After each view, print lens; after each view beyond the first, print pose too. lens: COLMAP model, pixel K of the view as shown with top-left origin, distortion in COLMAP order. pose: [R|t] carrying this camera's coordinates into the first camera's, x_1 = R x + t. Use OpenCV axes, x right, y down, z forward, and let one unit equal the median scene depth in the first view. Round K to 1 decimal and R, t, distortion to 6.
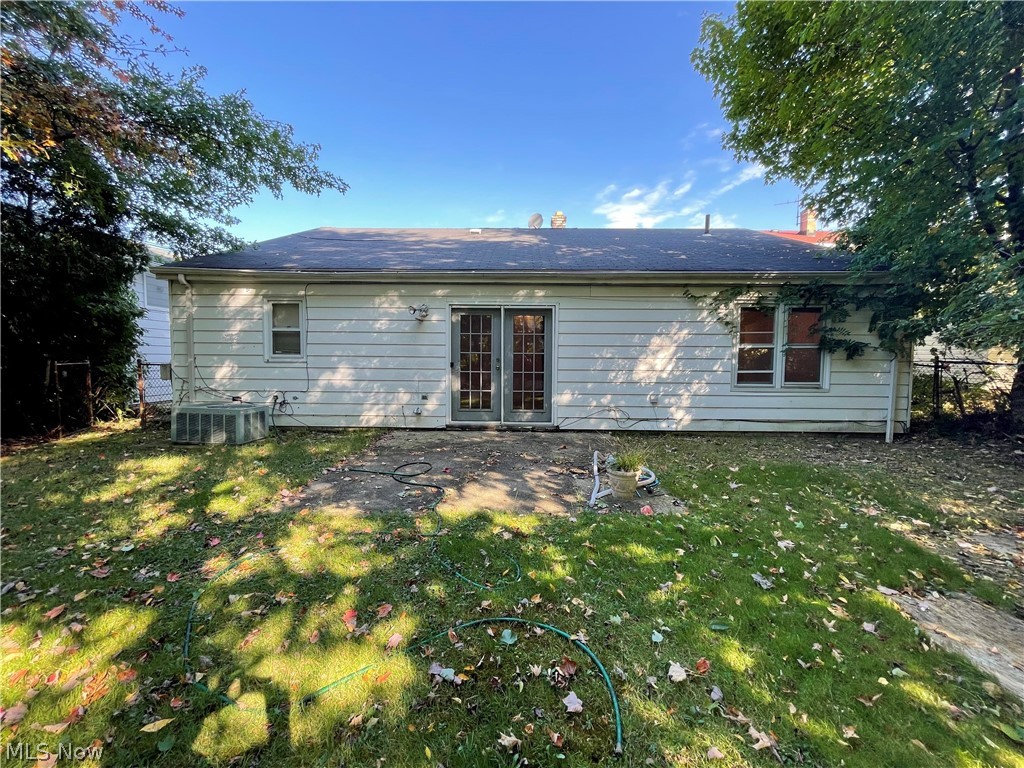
lens RADIAL K [[416.7, 0, 510.7], [0, 416.7, 388.6], [0, 0, 1]] dist [-0.009774, 0.001707]
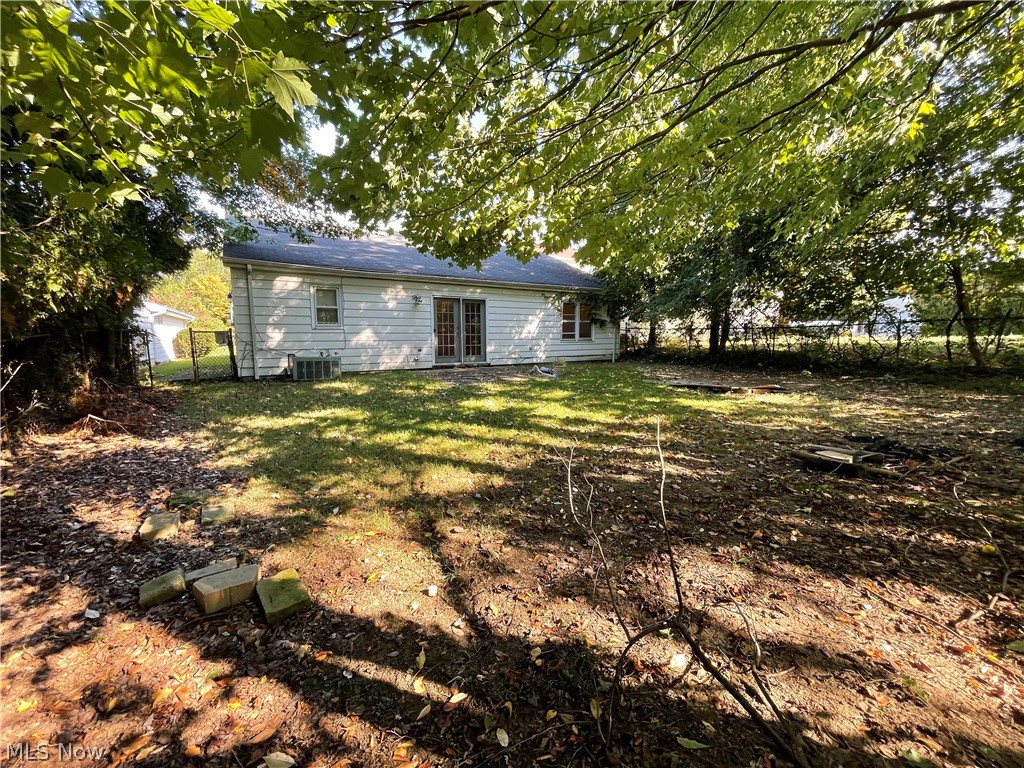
lens RADIAL K [[416.7, 0, 513.9], [0, 416.7, 382.5], [0, 0, 1]] dist [-0.009774, 0.001707]
pose [[0.829931, -0.072736, 0.553105, -0.834486], [0.039854, 0.996661, 0.071265, 0.047556], [-0.556441, -0.037102, 0.830058, -0.616580]]
